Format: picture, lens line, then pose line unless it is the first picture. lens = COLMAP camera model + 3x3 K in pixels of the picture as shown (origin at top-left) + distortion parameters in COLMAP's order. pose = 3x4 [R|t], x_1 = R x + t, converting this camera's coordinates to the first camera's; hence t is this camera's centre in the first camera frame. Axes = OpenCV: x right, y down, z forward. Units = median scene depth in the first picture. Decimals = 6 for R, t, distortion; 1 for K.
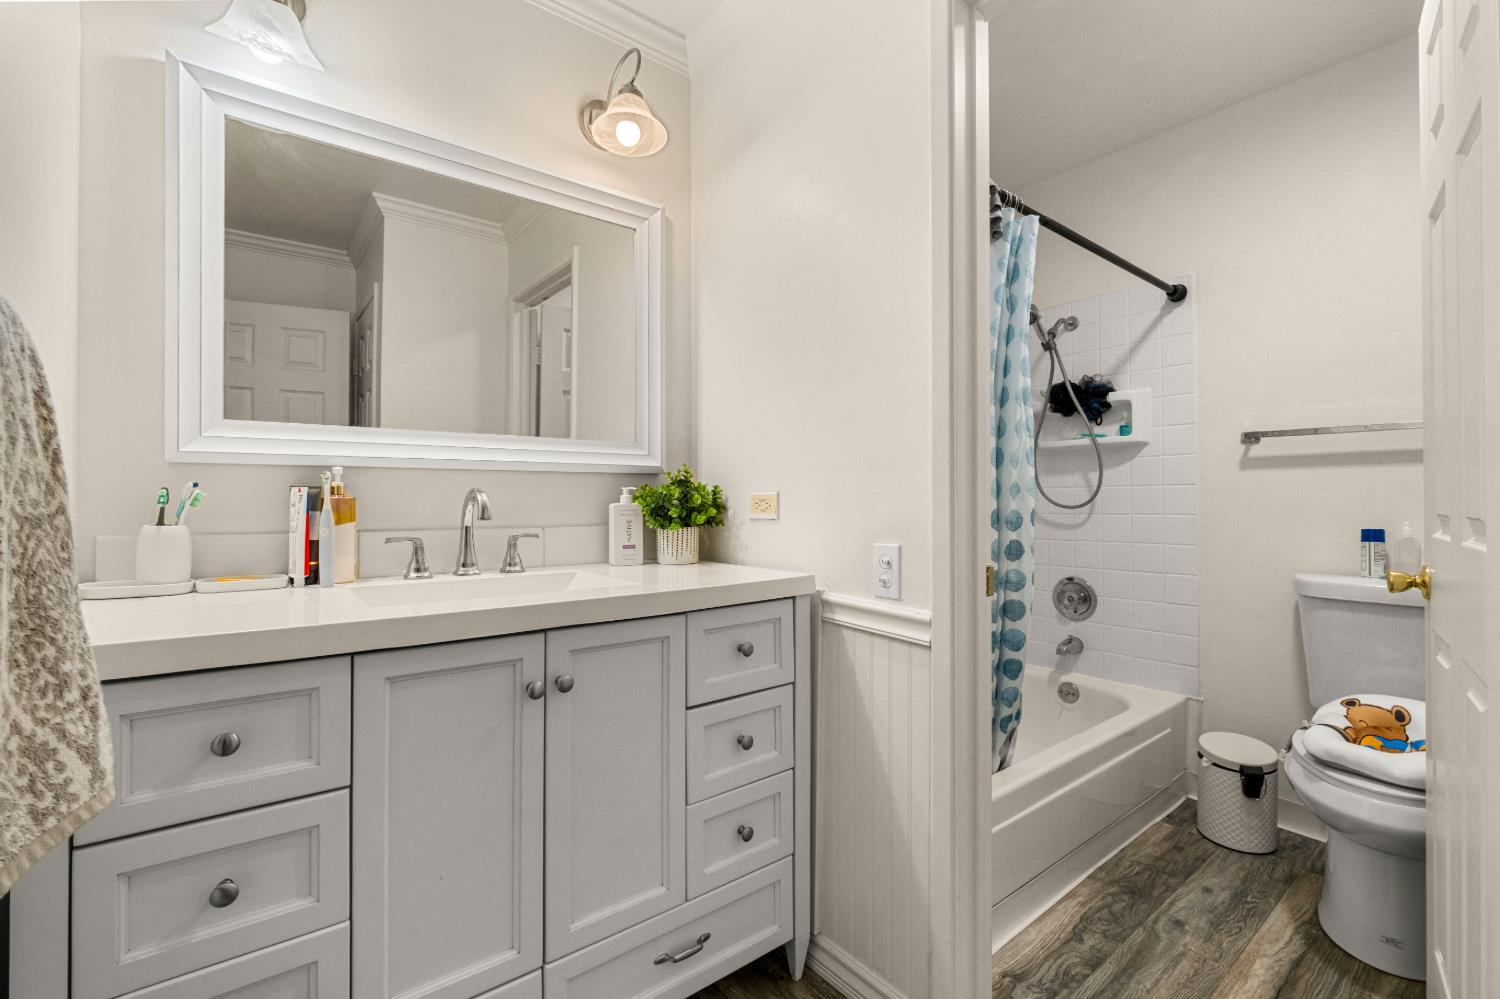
lens RADIAL K [[650.0, 0, 745.8], [0, 650.0, 500.6], [0, 0, 1]] dist [-0.005505, 0.000589]
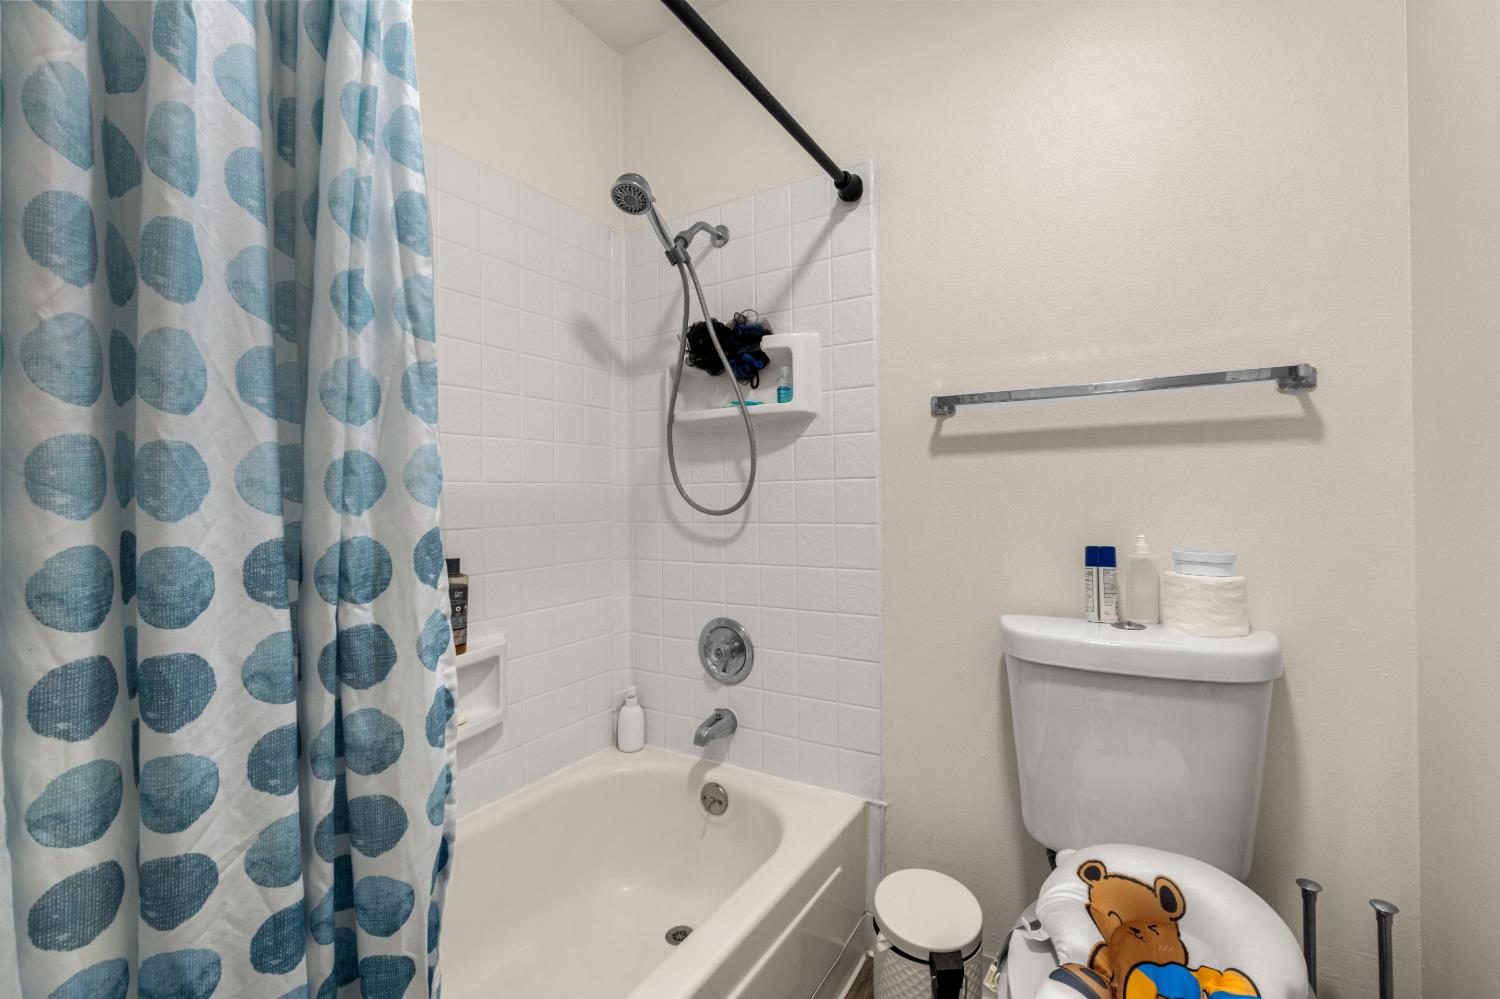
lens RADIAL K [[650.0, 0, 752.2], [0, 650.0, 497.8], [0, 0, 1]] dist [-0.005505, 0.000589]
pose [[0.935471, -0.005155, 0.353365, 0.318784], [0.005964, 0.999981, -0.001200, -0.004153], [-0.353352, 0.003230, 0.935485, 0.395956]]
